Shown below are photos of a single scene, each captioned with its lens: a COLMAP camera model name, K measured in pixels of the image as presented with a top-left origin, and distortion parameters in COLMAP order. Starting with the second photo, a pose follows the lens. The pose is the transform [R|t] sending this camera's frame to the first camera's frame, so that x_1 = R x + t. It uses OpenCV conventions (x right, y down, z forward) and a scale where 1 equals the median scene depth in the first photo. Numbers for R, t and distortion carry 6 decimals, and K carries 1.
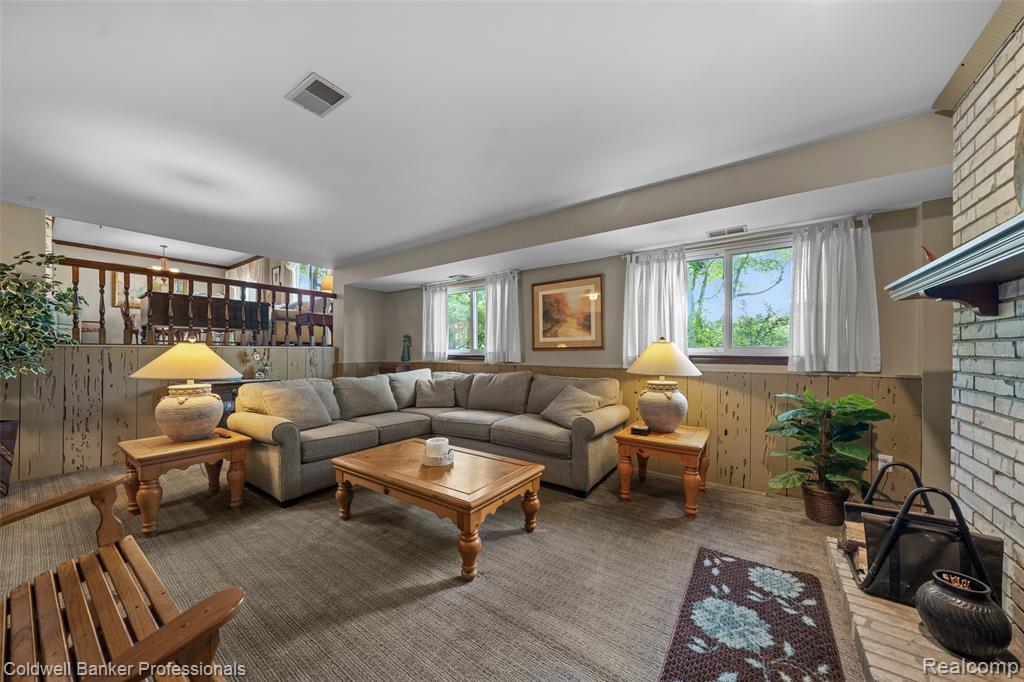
lens RADIAL K [[353.0, 0, 513.2], [0, 353.0, 351.4], [0, 0, 1]] dist [-0.005890, -0.000484]
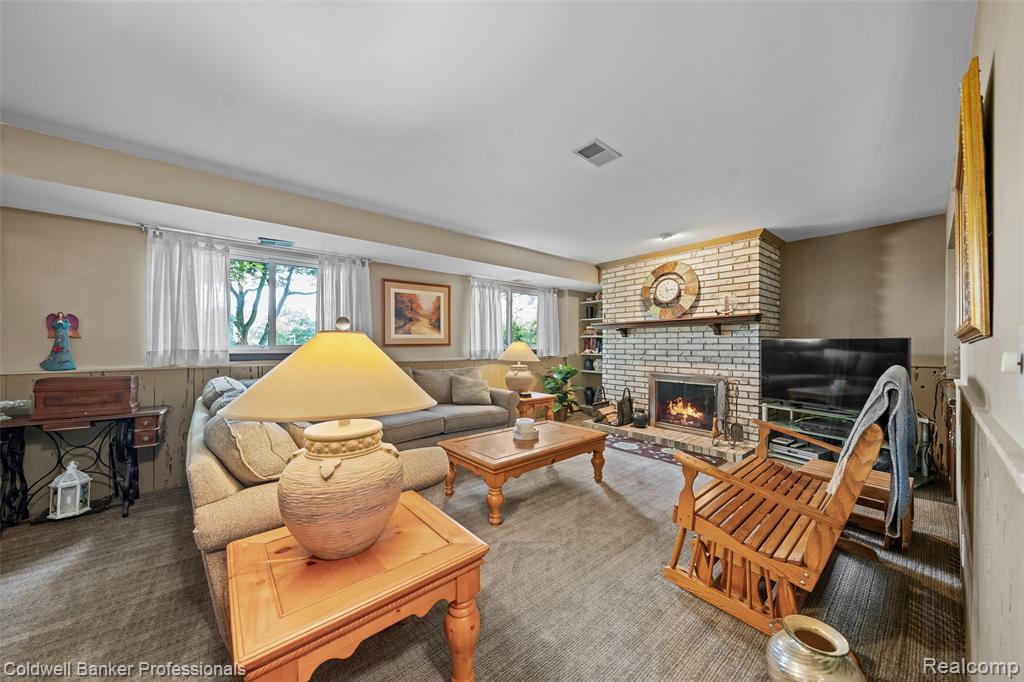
lens RADIAL K [[353.0, 0, 512.3], [0, 353.0, 343.3], [0, 0, 1]] dist [-0.005890, -0.000484]
pose [[0.244703, 0.008496, 0.969561, -0.910415], [0.001364, 0.999958, -0.009106, -0.003101], [-0.969597, 0.003551, 0.244681, 0.473708]]
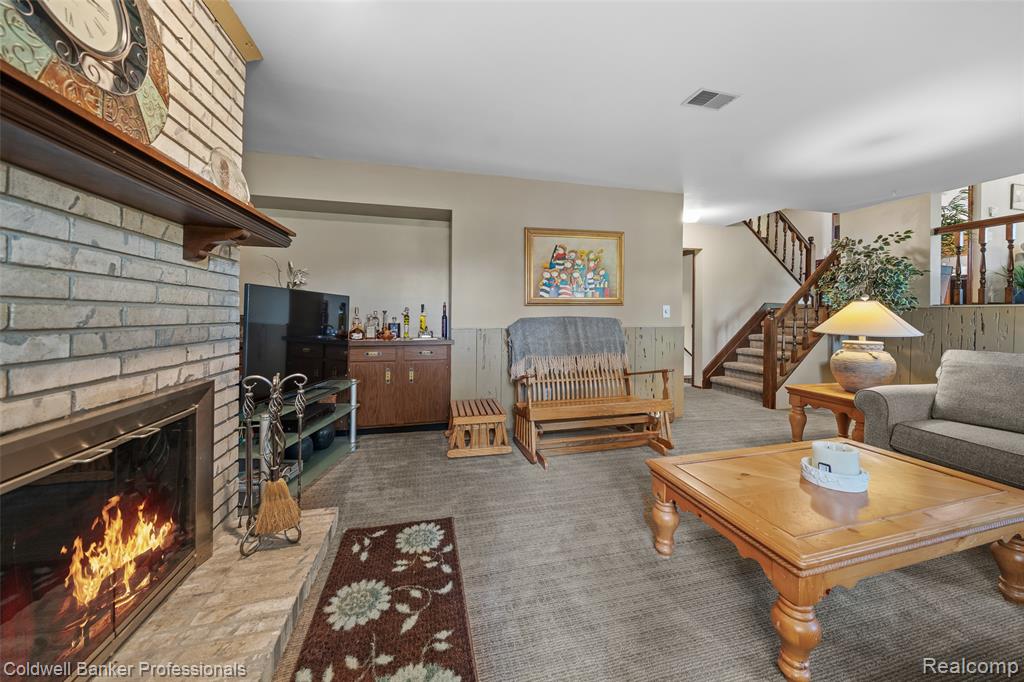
lens RADIAL K [[353.0, 0, 510.1], [0, 353.0, 314.0], [0, 0, 1]] dist [-0.005890, -0.000484]
pose [[-0.664114, -0.005427, -0.747612, 0.390255], [-0.008632, 0.999963, 0.000409, 0.015900], [0.747582, 0.006725, -0.664136, 0.620746]]
